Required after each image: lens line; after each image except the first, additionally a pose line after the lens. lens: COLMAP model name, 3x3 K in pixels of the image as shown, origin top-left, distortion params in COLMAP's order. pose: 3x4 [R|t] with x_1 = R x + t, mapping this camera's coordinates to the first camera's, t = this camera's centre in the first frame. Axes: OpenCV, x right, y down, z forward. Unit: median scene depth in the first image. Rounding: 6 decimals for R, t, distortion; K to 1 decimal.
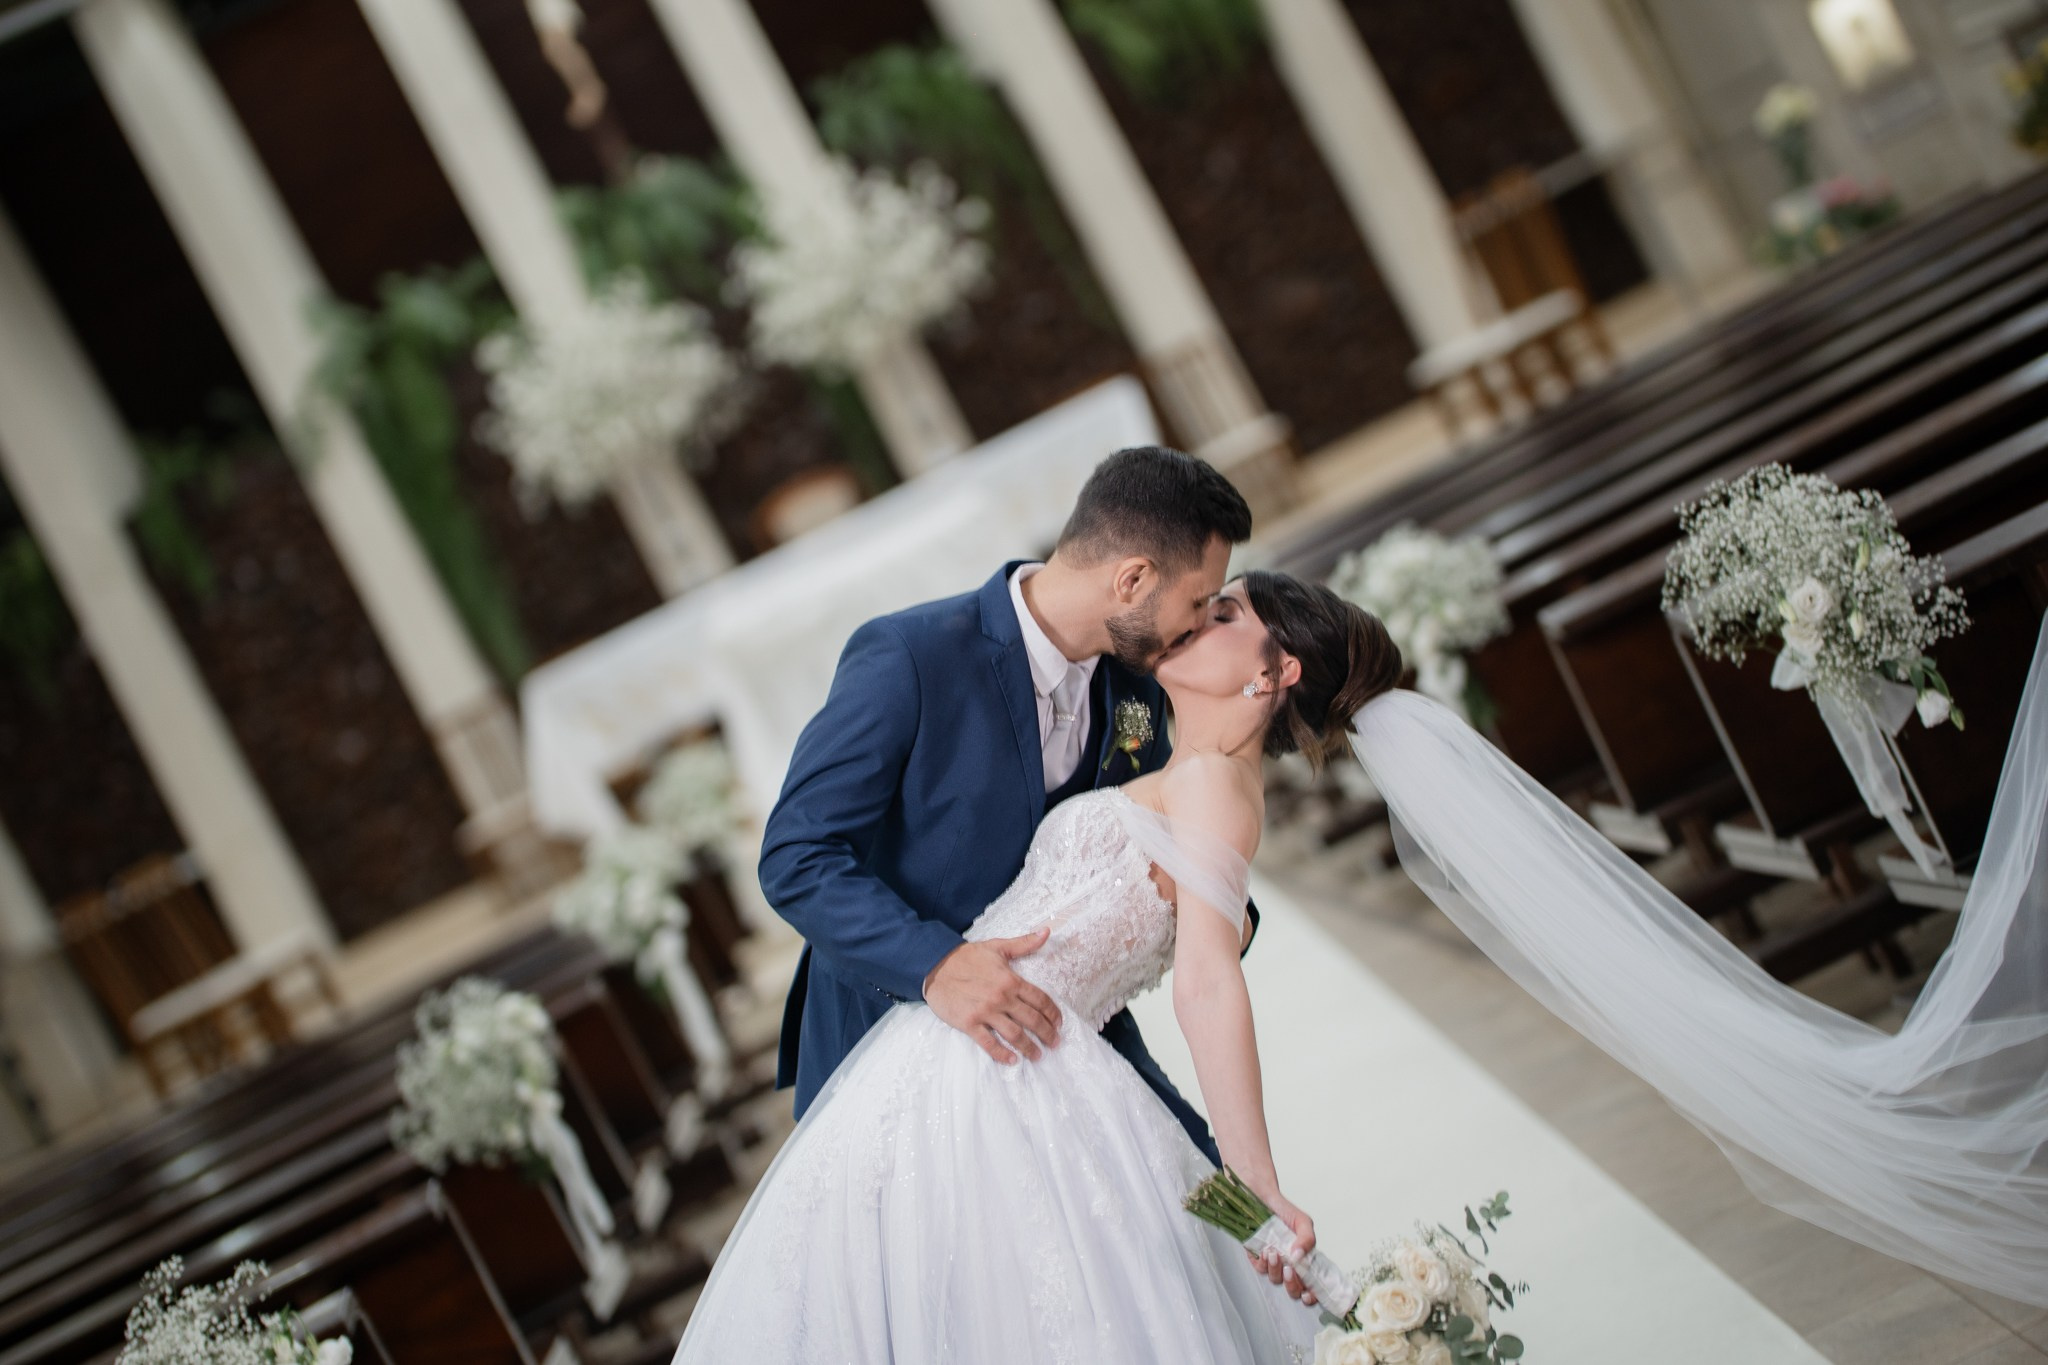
lens RADIAL K [[4712.5, 0, 1027.0], [0, 4712.5, 678.4], [0, 0, 1]] dist [0.567265, -0.002582]
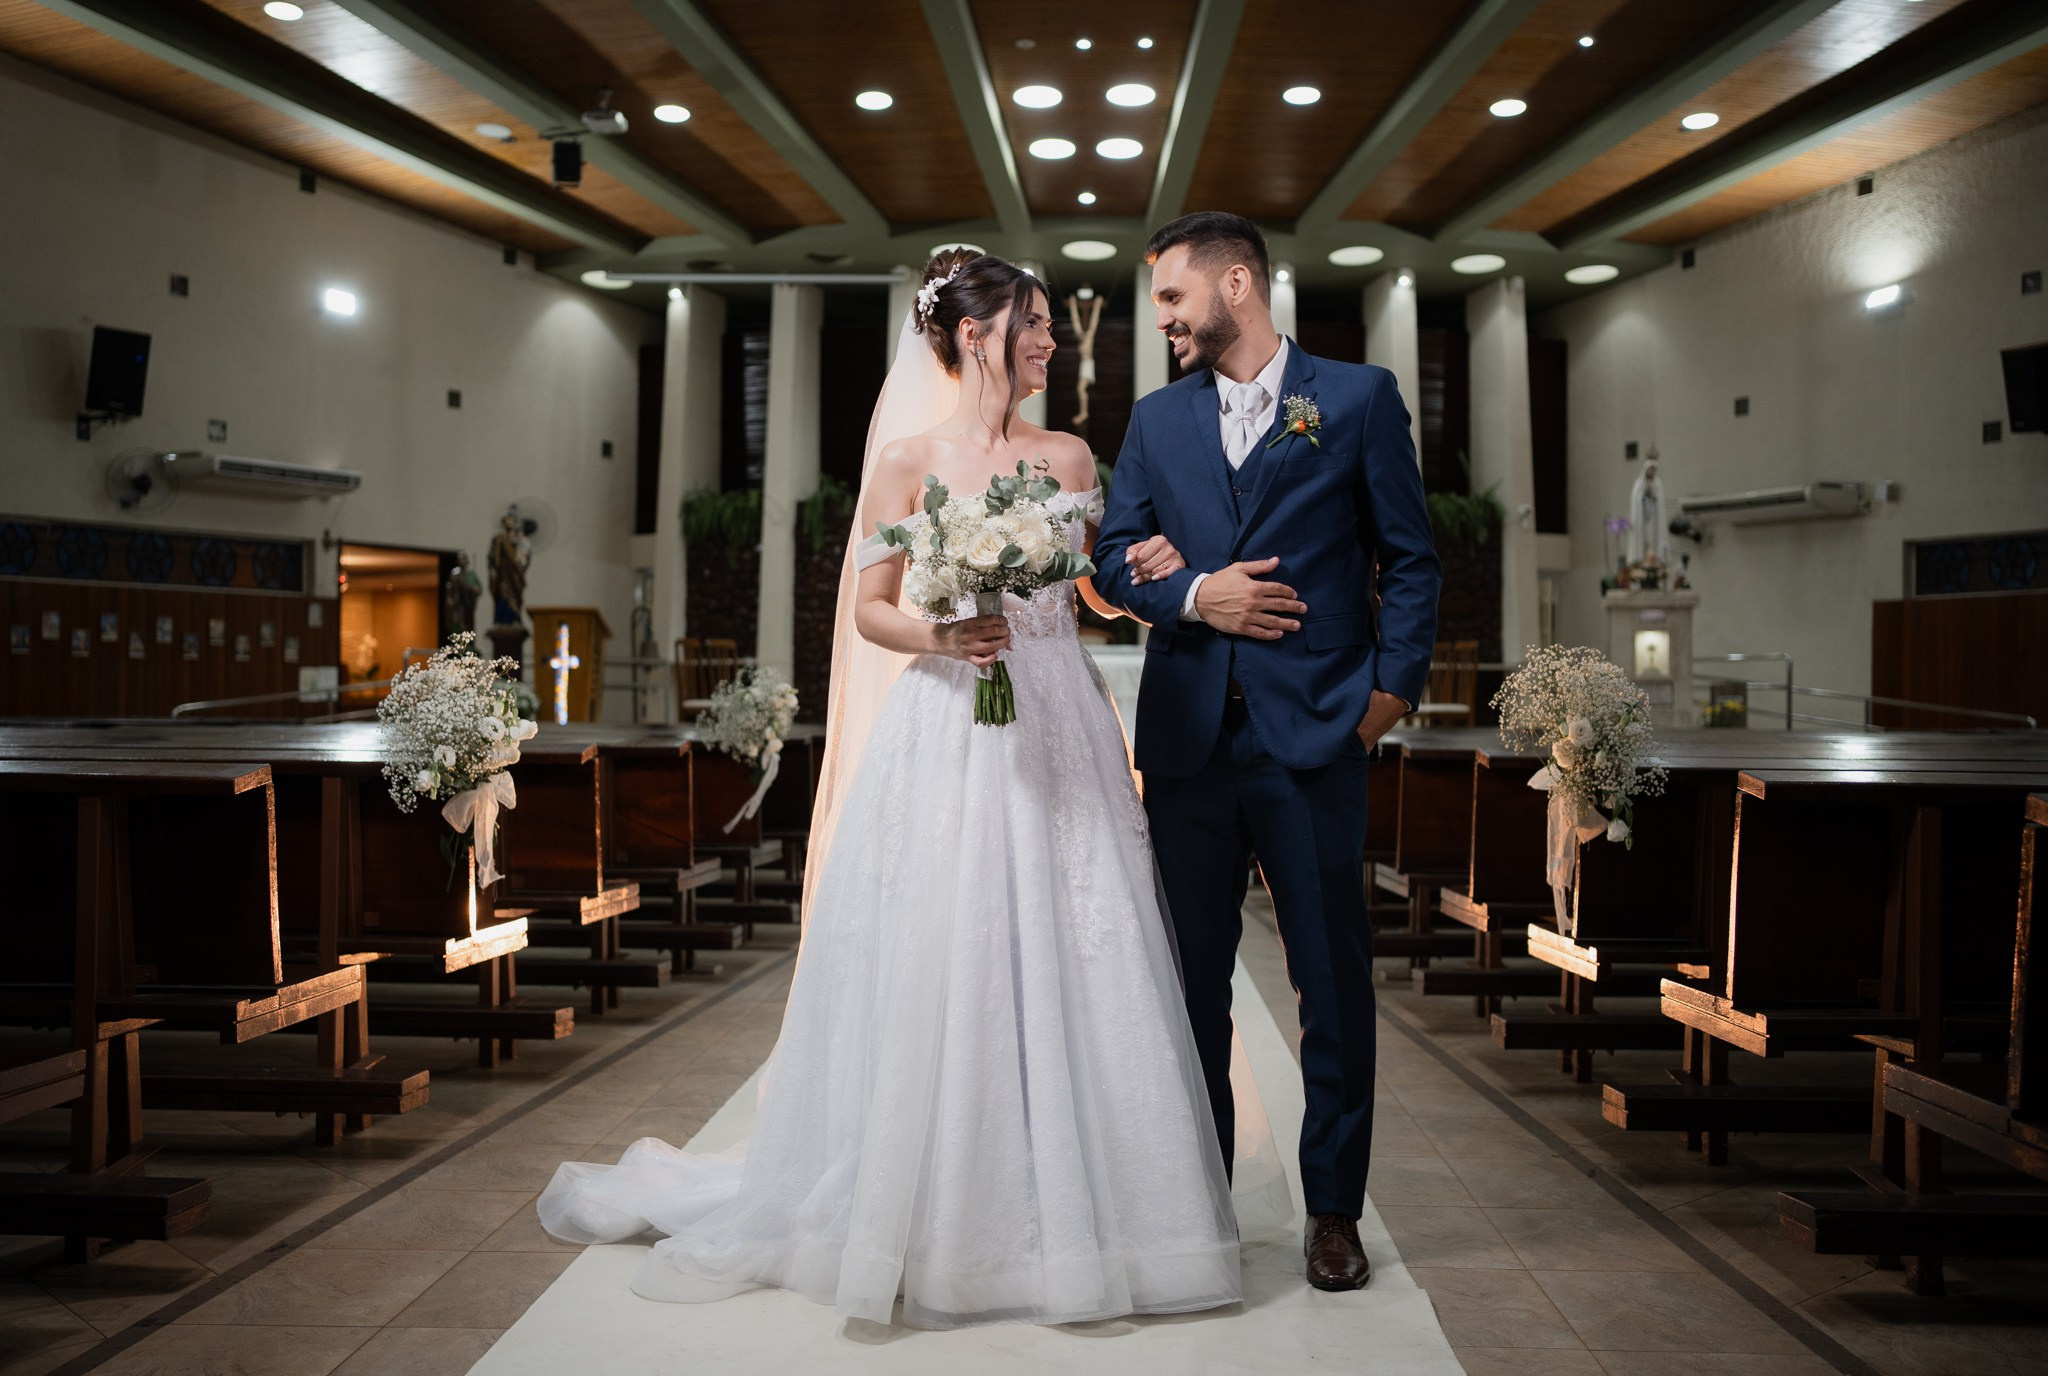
lens RADIAL K [[2113.1, 0, 993.3], [0, 2113.1, 695.0], [0, 0, 1]] dist [0.003305, 0.007495]
pose [[0.885263, 0.455906, -0.091967, 0.020434], [-0.459074, 0.888260, -0.015636, 0.027134], [0.074562, 0.056061, 0.995639, 0.121002]]
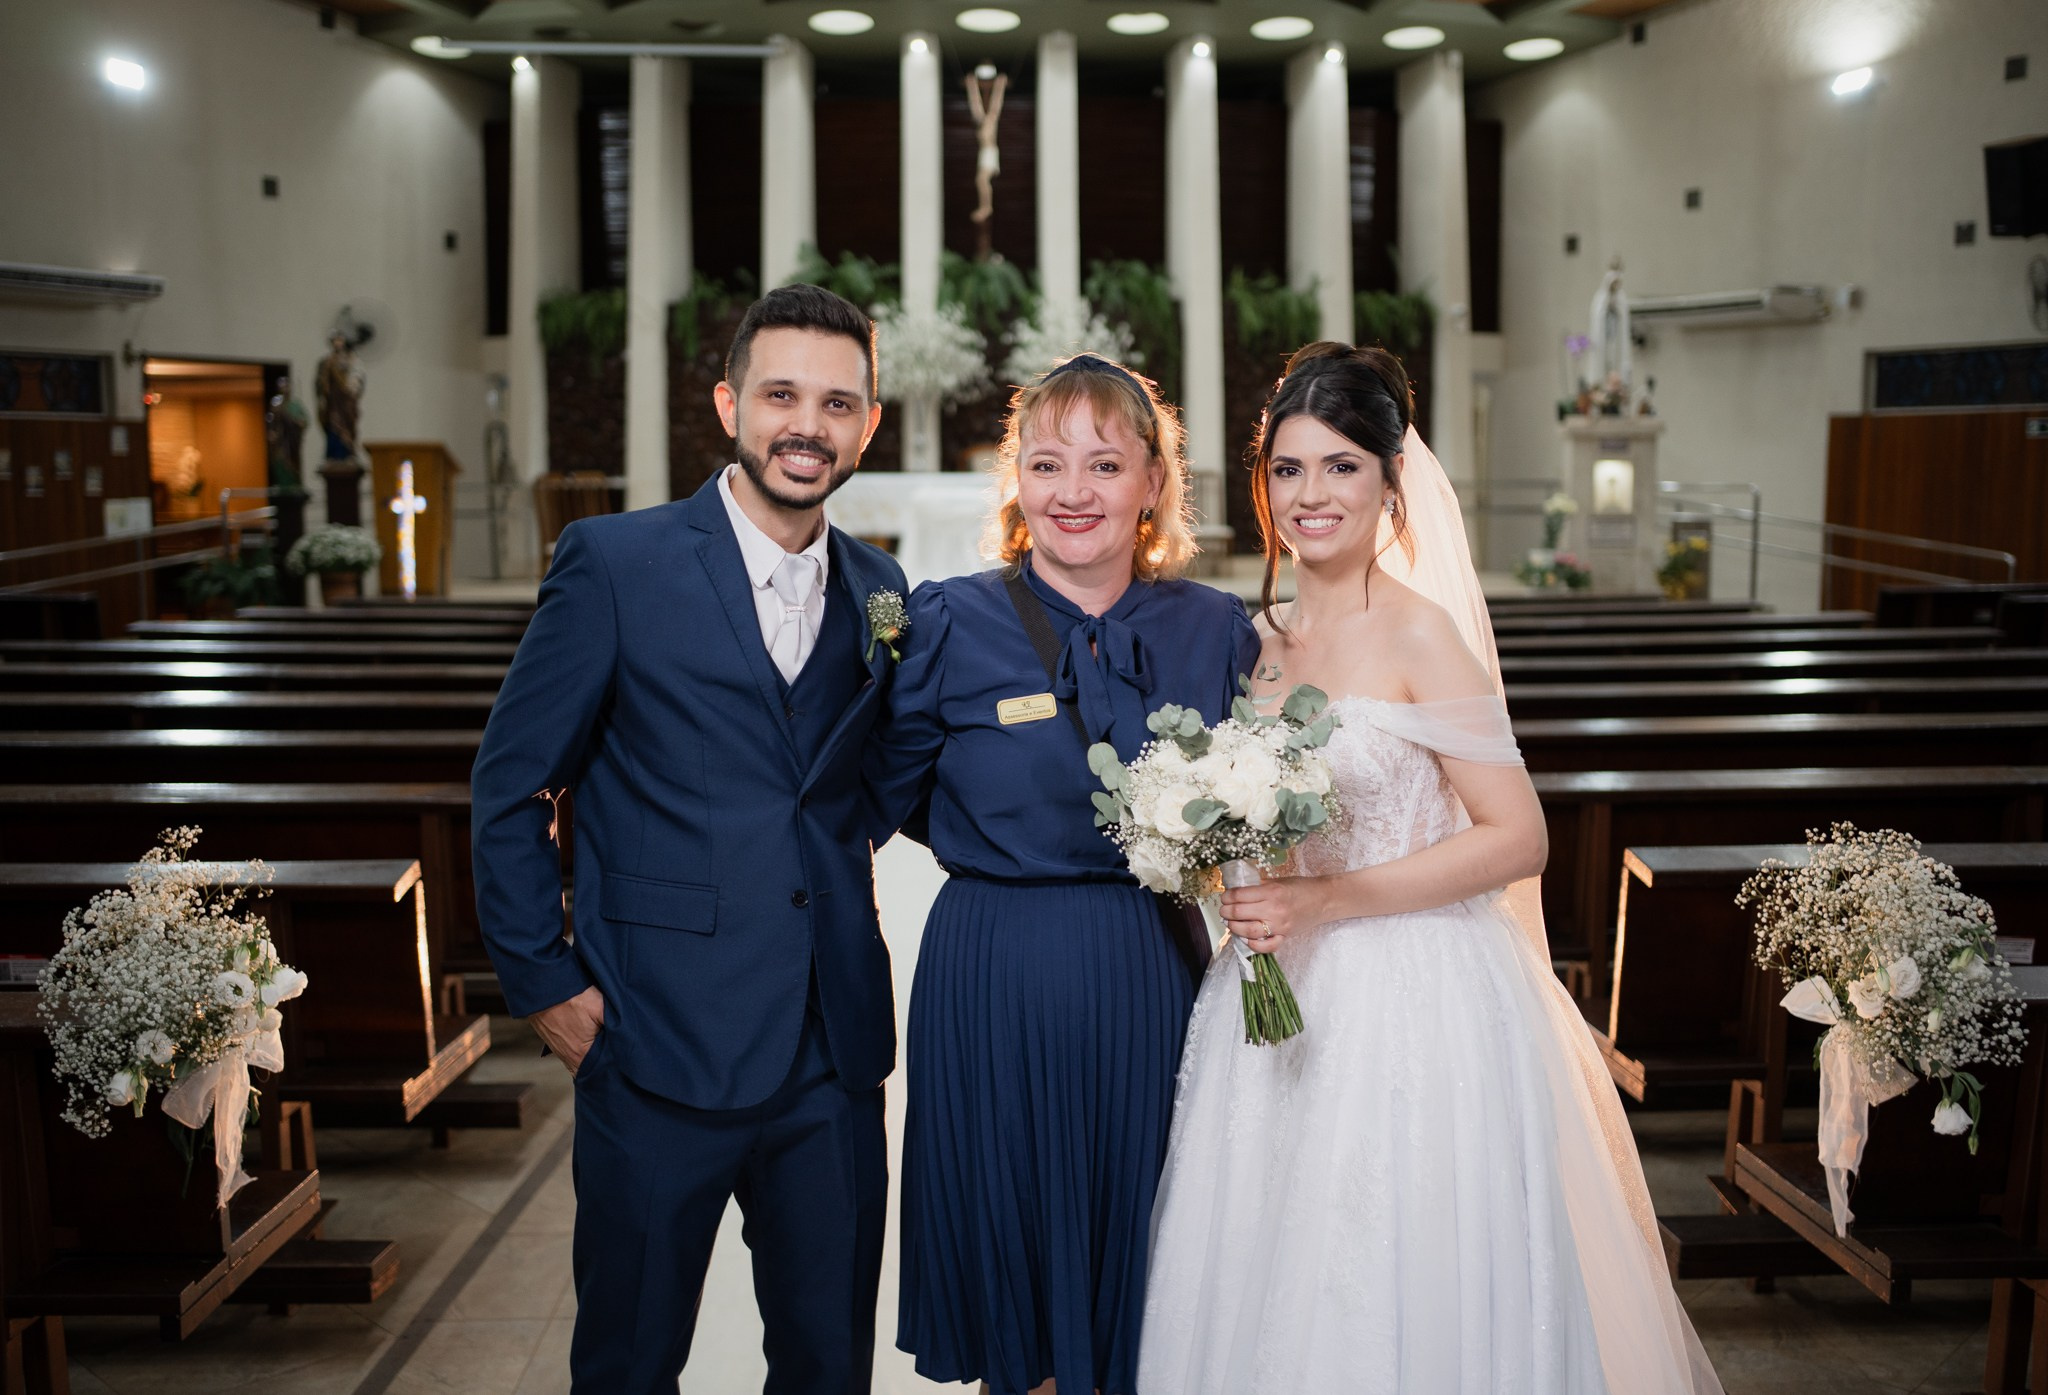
lens RADIAL K [[2136.3, 0, 1041.5], [0, 2136.3, 702.9], [0, 0, 1]] dist [-0.001336, 0.077411]
pose [[0.893550, 0.447905, 0.030802, -0.015557], [-0.448944, 0.892038, 0.052128, -0.003869], [-0.004128, -0.060408, 0.998165, 0.210715]]
